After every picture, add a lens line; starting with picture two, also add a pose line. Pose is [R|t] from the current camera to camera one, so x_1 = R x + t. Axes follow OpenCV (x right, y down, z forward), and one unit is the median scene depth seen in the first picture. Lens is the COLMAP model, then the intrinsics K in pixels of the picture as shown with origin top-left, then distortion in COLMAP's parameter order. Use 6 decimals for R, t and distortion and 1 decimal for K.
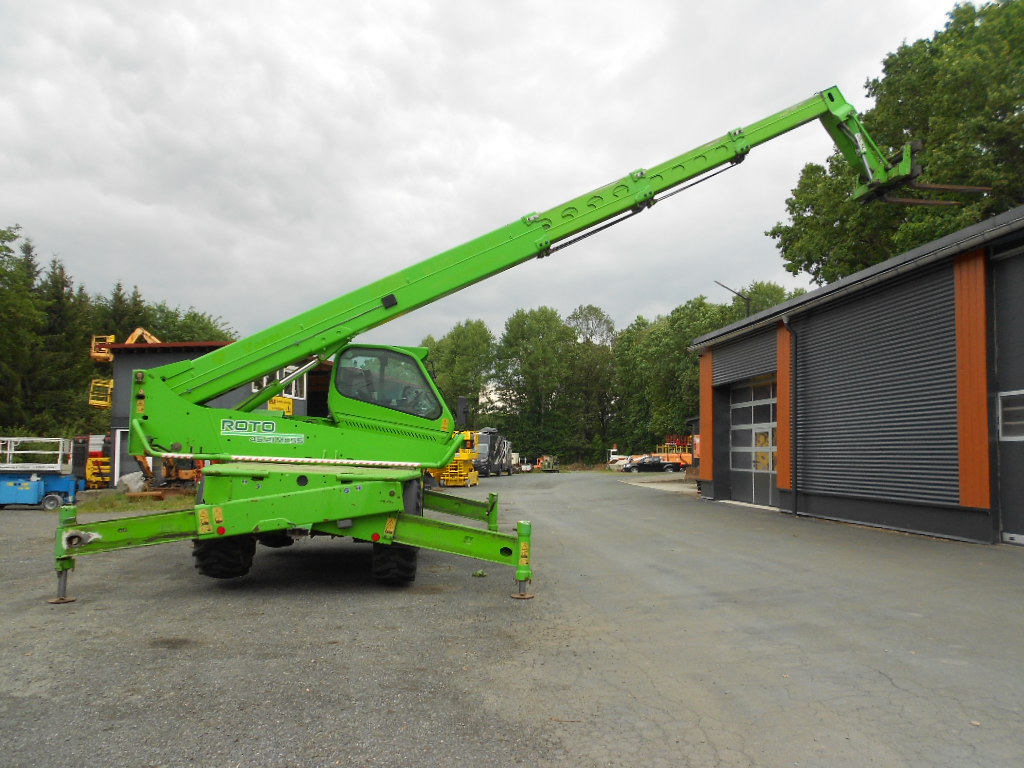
lens RADIAL K [[792.3, 0, 512.0], [0, 792.3, 384.0], [0, 0, 1]] dist [-0.002094, -0.005890]
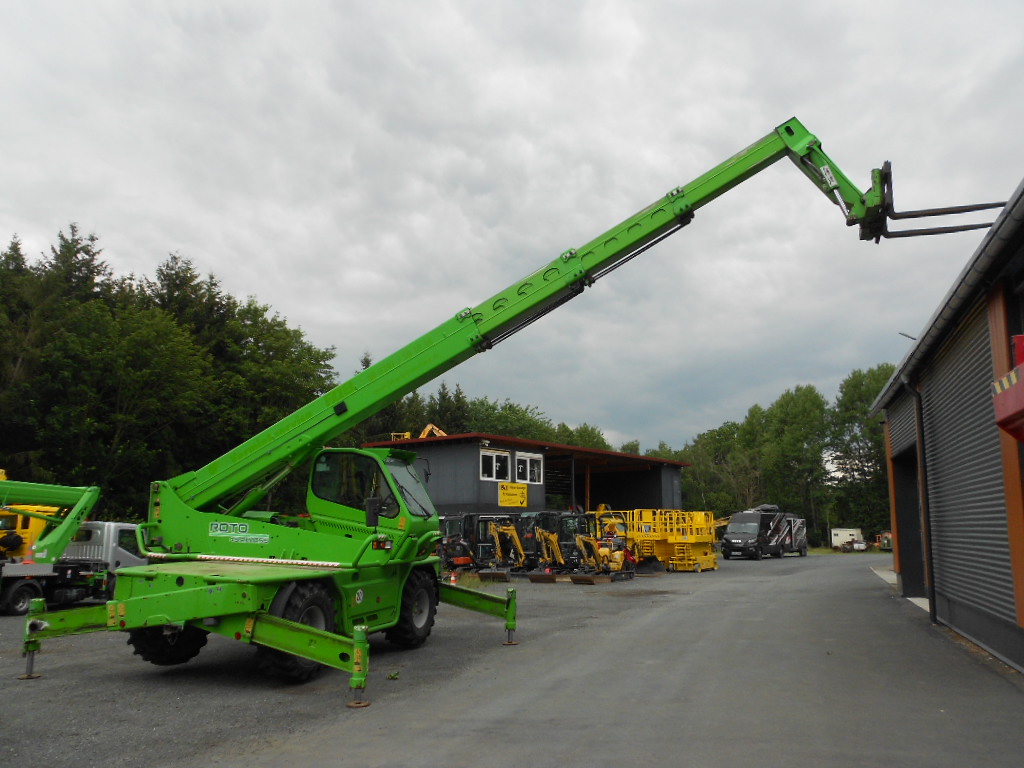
lens RADIAL K [[796.9, 0, 512.0], [0, 796.9, 384.0], [0, 0, 1]] dist [-0.056182, 0.075537]
pose [[0.903576, -0.085994, -0.419708, 0.153336], [0.046223, 0.993498, -0.104047, -0.004392], [0.425927, 0.074614, 0.901676, 0.038184]]
